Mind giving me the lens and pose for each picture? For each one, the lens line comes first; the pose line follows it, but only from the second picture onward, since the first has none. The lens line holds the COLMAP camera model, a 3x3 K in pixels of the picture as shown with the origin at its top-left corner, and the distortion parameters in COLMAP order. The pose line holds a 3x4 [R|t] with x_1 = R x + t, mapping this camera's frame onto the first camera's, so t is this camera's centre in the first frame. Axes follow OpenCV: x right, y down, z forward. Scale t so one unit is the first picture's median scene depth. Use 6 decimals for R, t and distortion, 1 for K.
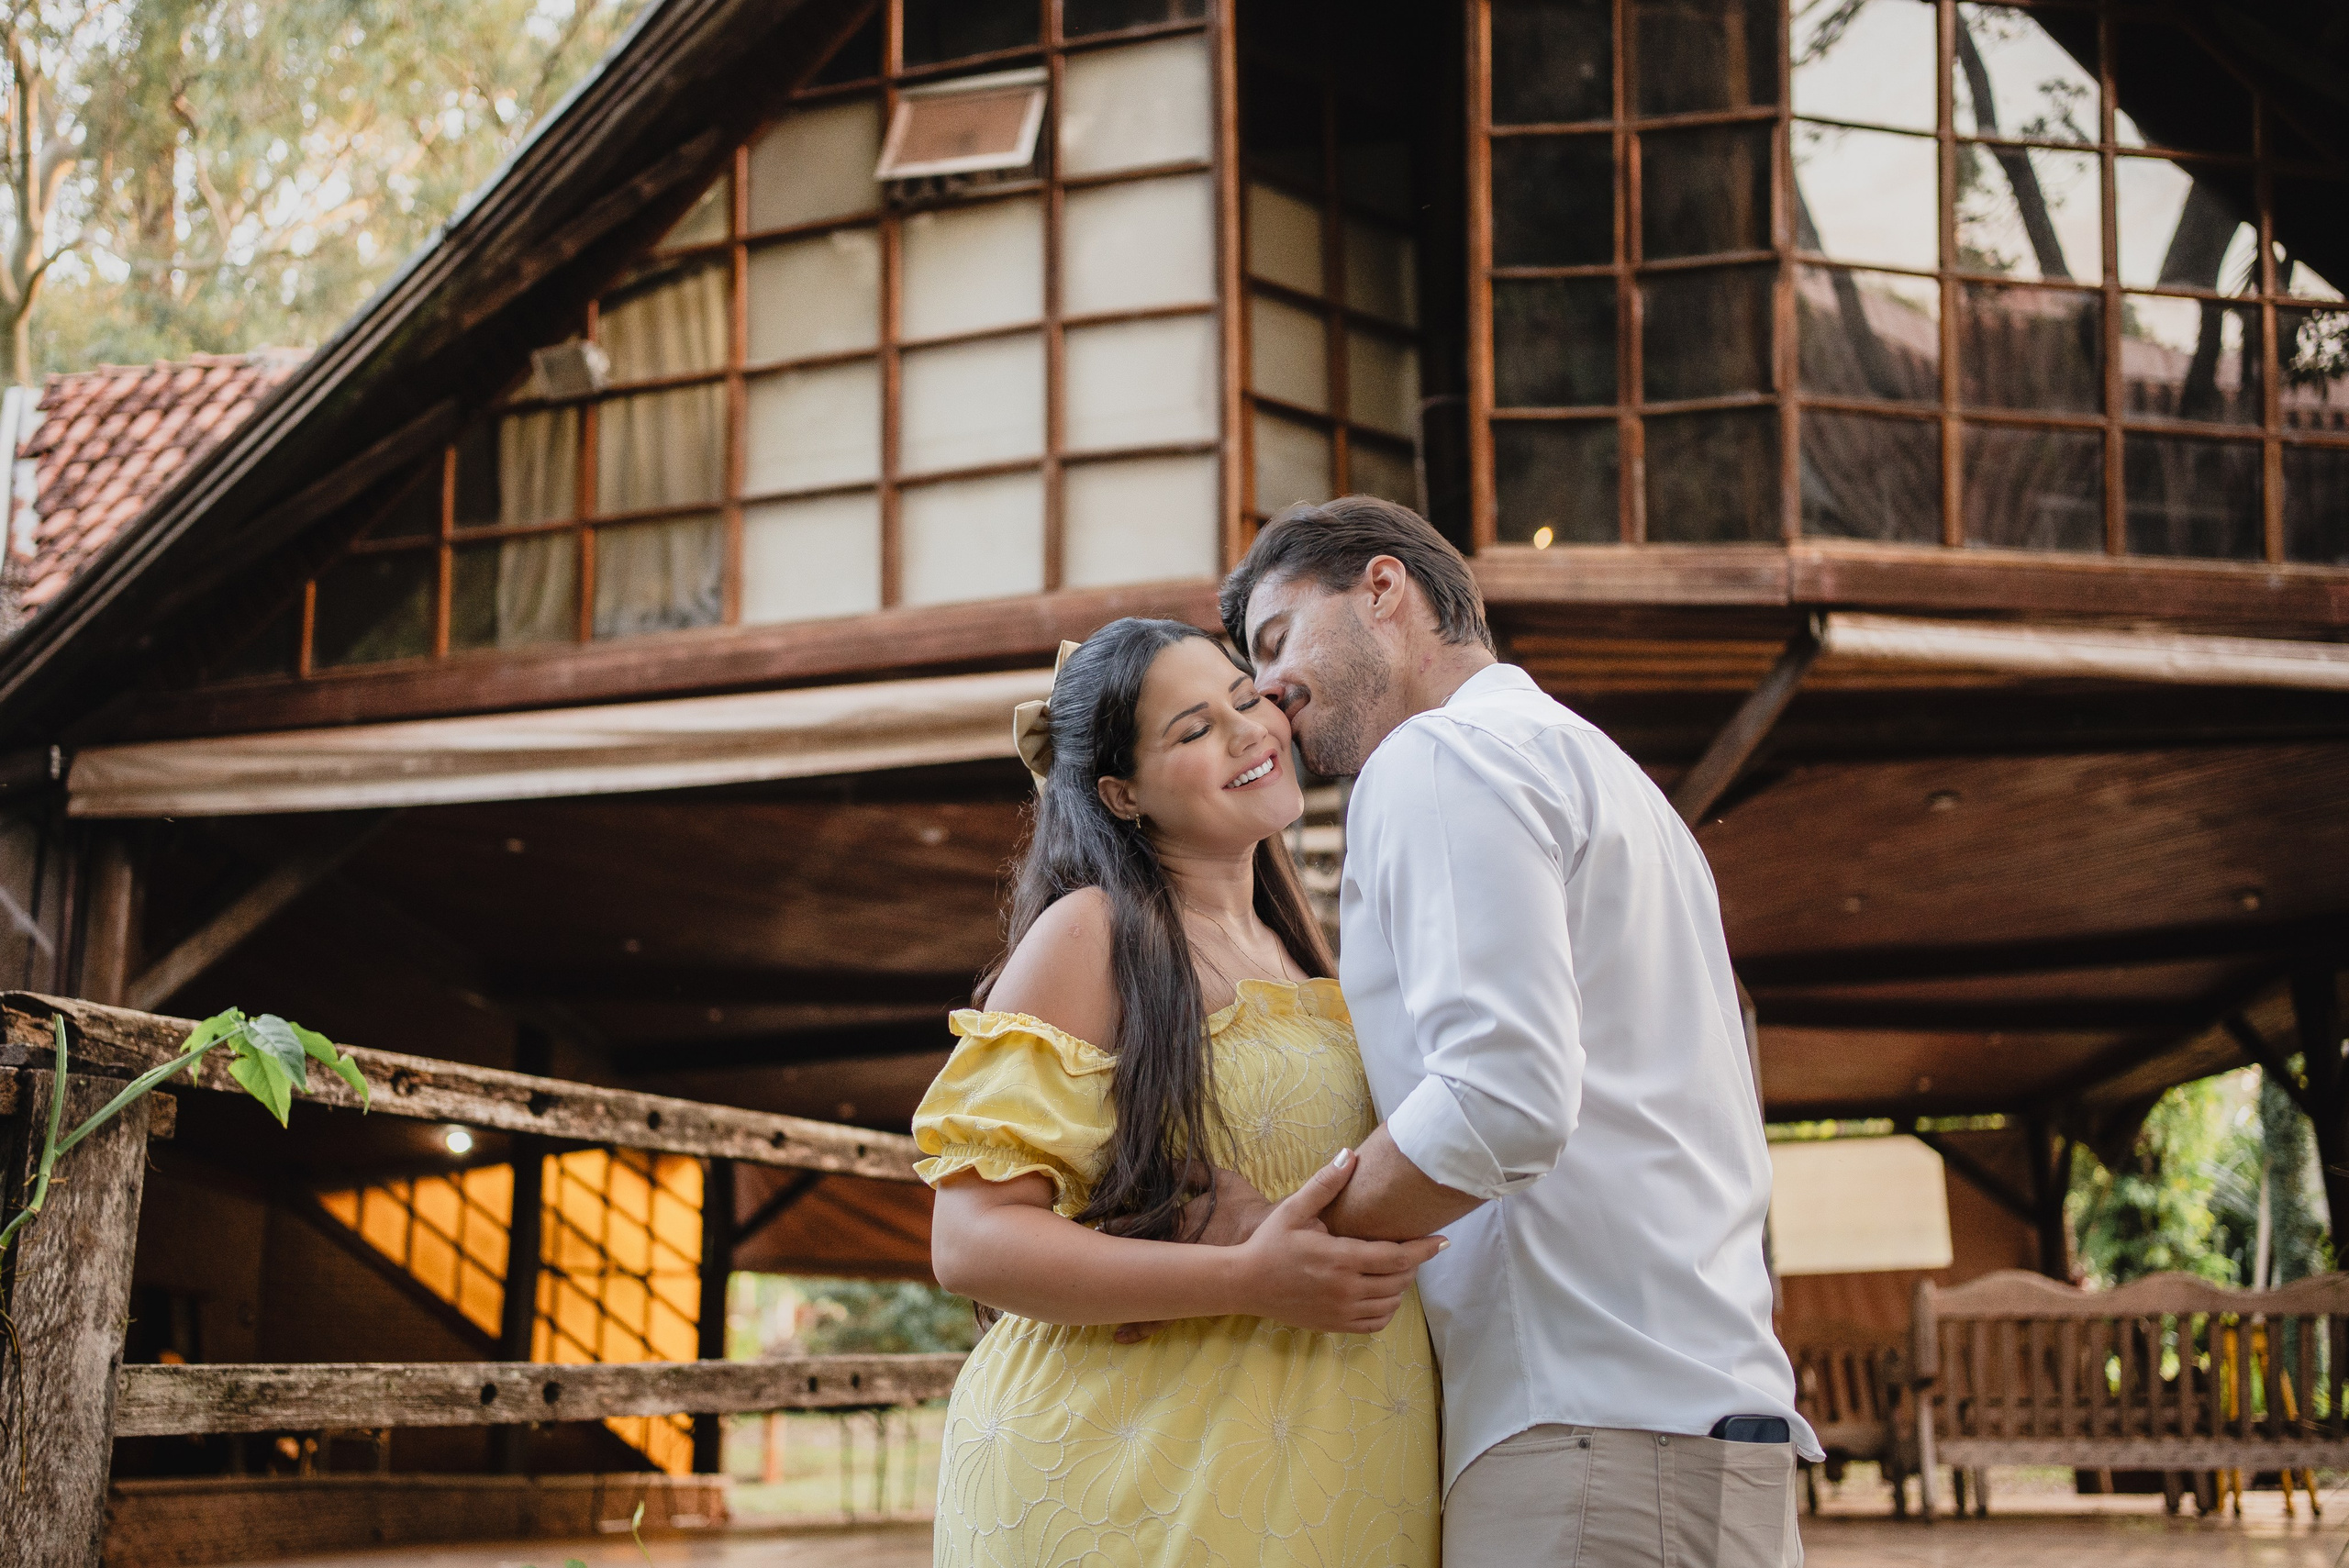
lens RADIAL K [[2409.1, 0, 1147.1], [0, 2409.1, 787.0], [0, 0, 1]] dist [-0.031093, 0.134917]
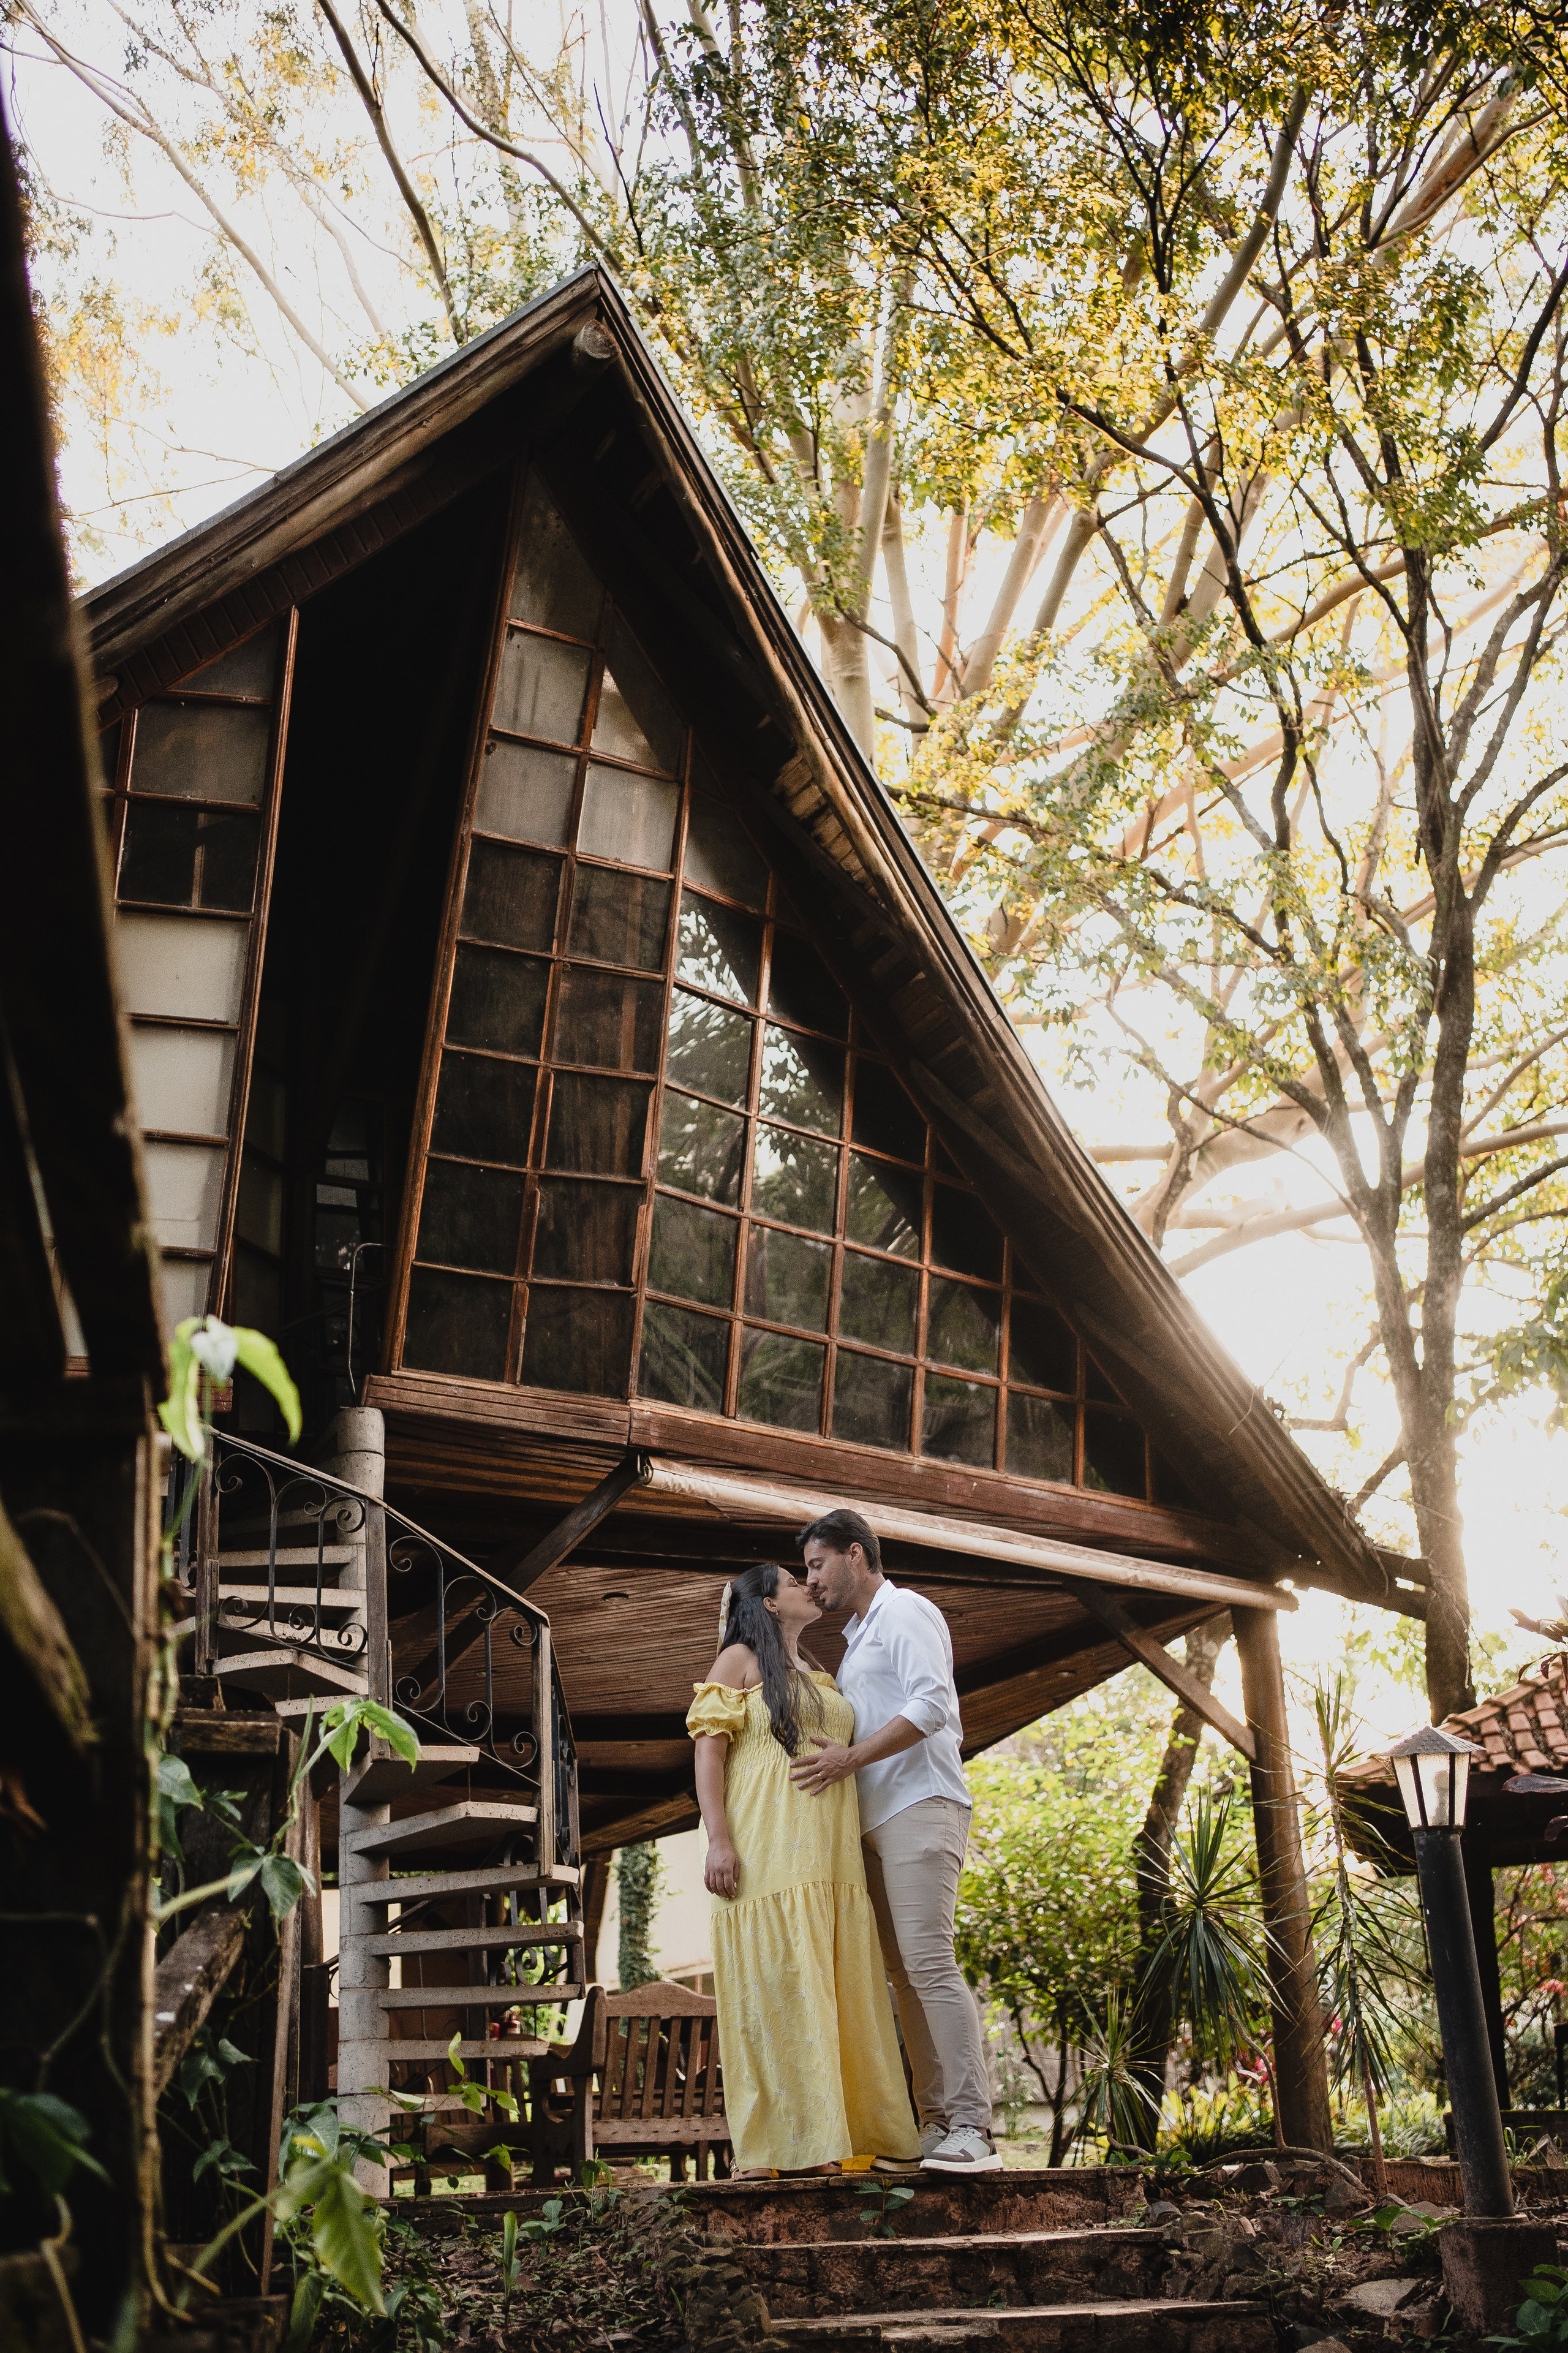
lens RADIAL K [[2464.4, 0, 753.1], [0, 2464.4, 1186.1], [0, 0, 1]] dist [-0.039447, 0.178346]
pose [[0.854880, 0.168832, 0.490587, -0.343076], [-0.098413, 0.981173, -0.166173, 0.001605], [-0.509407, 0.093778, 0.855401, -0.193205]]
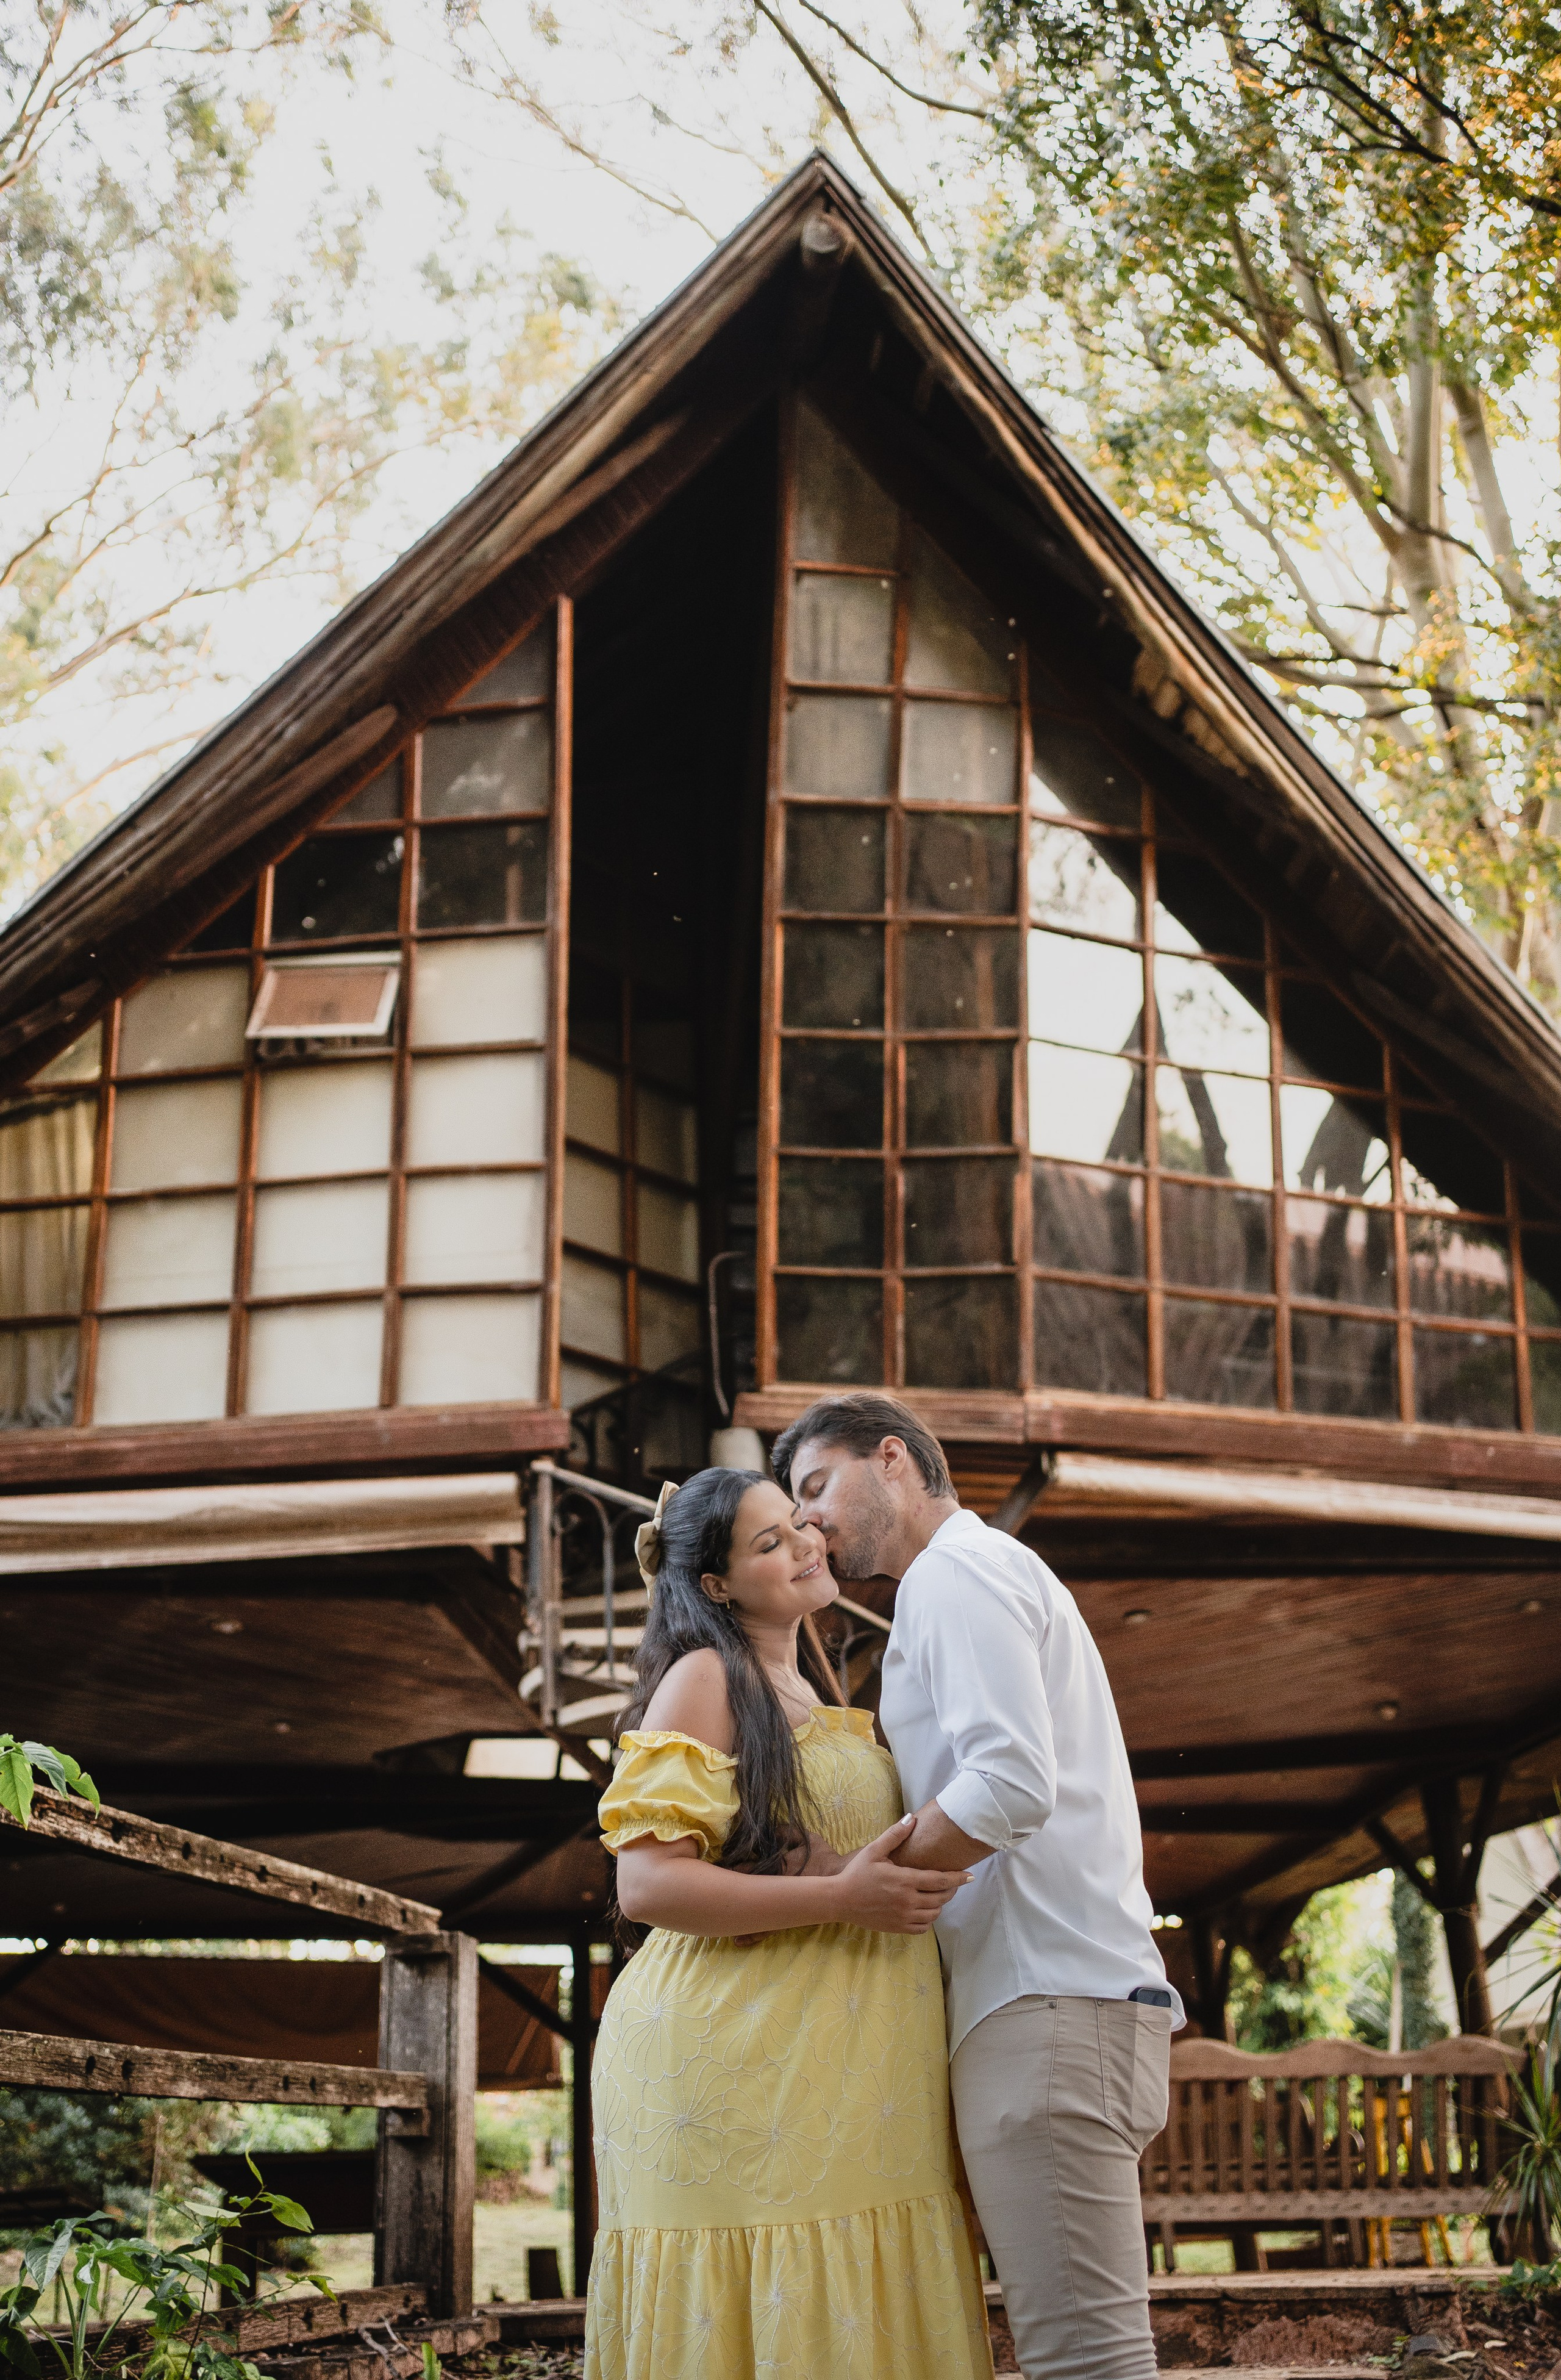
lens RADIAL K [[2425.9, 0, 731.0], [0, 2425.9, 1240.8], [0, 0, 1]] dist [-0.004090, 0.010508]
pose [[0.984628, 0.049641, 0.167463, -0.074930], [-0.025055, 0.988990, -0.145848, 0.002601], [-0.172860, 0.139410, 0.975030, -0.140077]]
